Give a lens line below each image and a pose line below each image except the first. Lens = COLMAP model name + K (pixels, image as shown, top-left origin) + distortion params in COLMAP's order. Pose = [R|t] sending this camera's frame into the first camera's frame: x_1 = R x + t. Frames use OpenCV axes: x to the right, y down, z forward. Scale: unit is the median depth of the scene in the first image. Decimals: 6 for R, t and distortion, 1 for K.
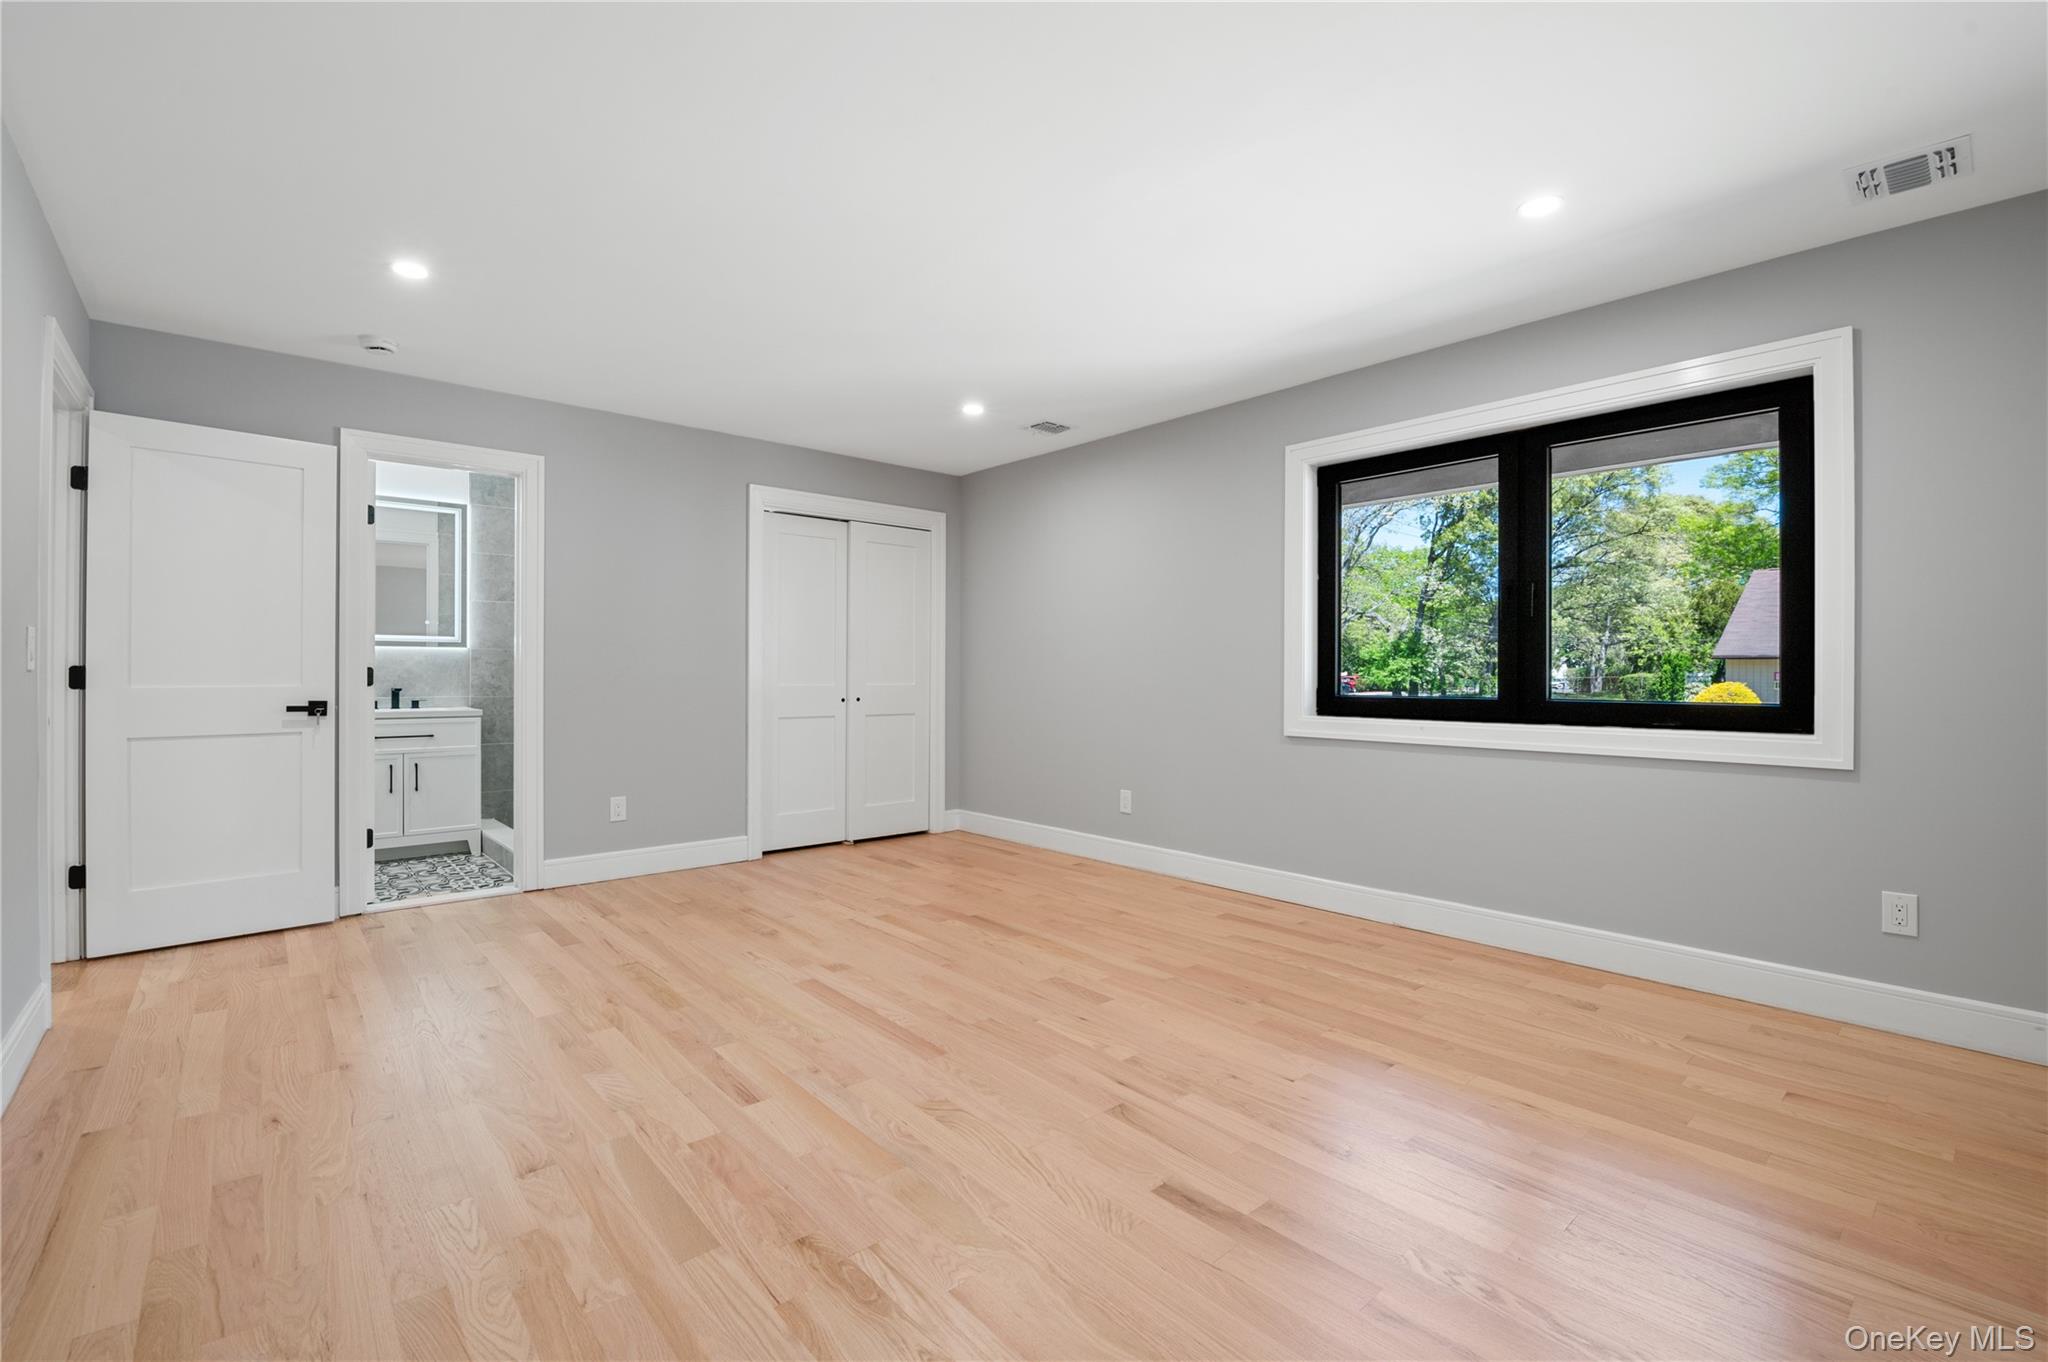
lens RADIAL K [[887.4, 0, 1024.3], [0, 887.4, 681.5], [0, 0, 1]] dist [-0.007811, -0.001949]
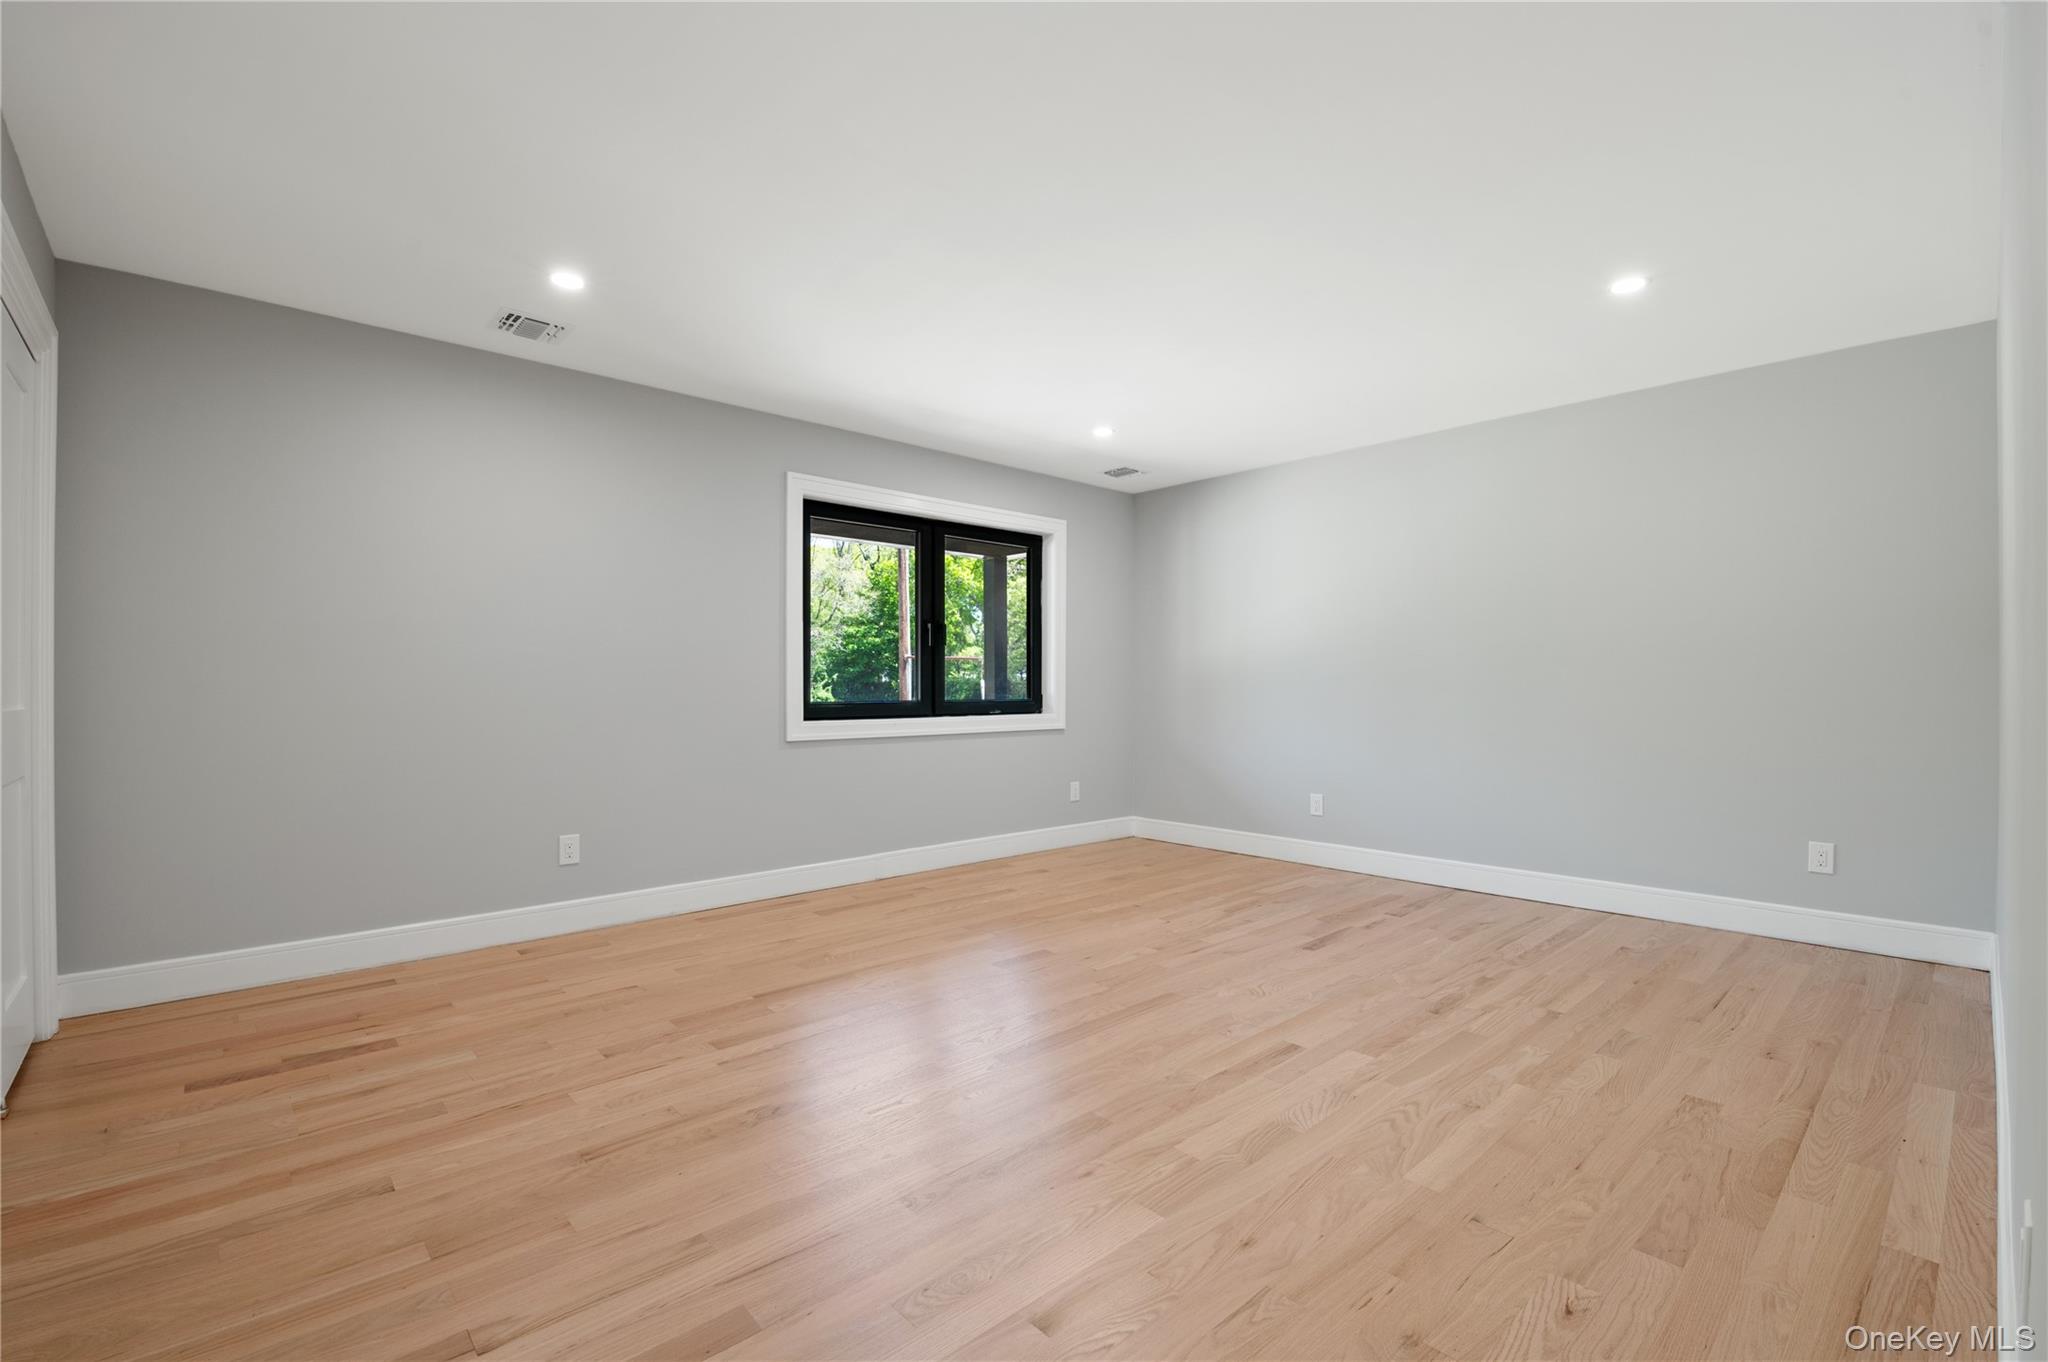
lens RADIAL K [[887.4, 0, 1030.8], [0, 887.4, 684.6], [0, 0, 1]] dist [-0.007811, -0.001949]
pose [[-0.020801, 0.000179, 0.999784, -1.146849], [0.010088, 0.999949, 0.000031, -0.006467], [-0.999733, 0.010087, -0.020802, 1.066797]]
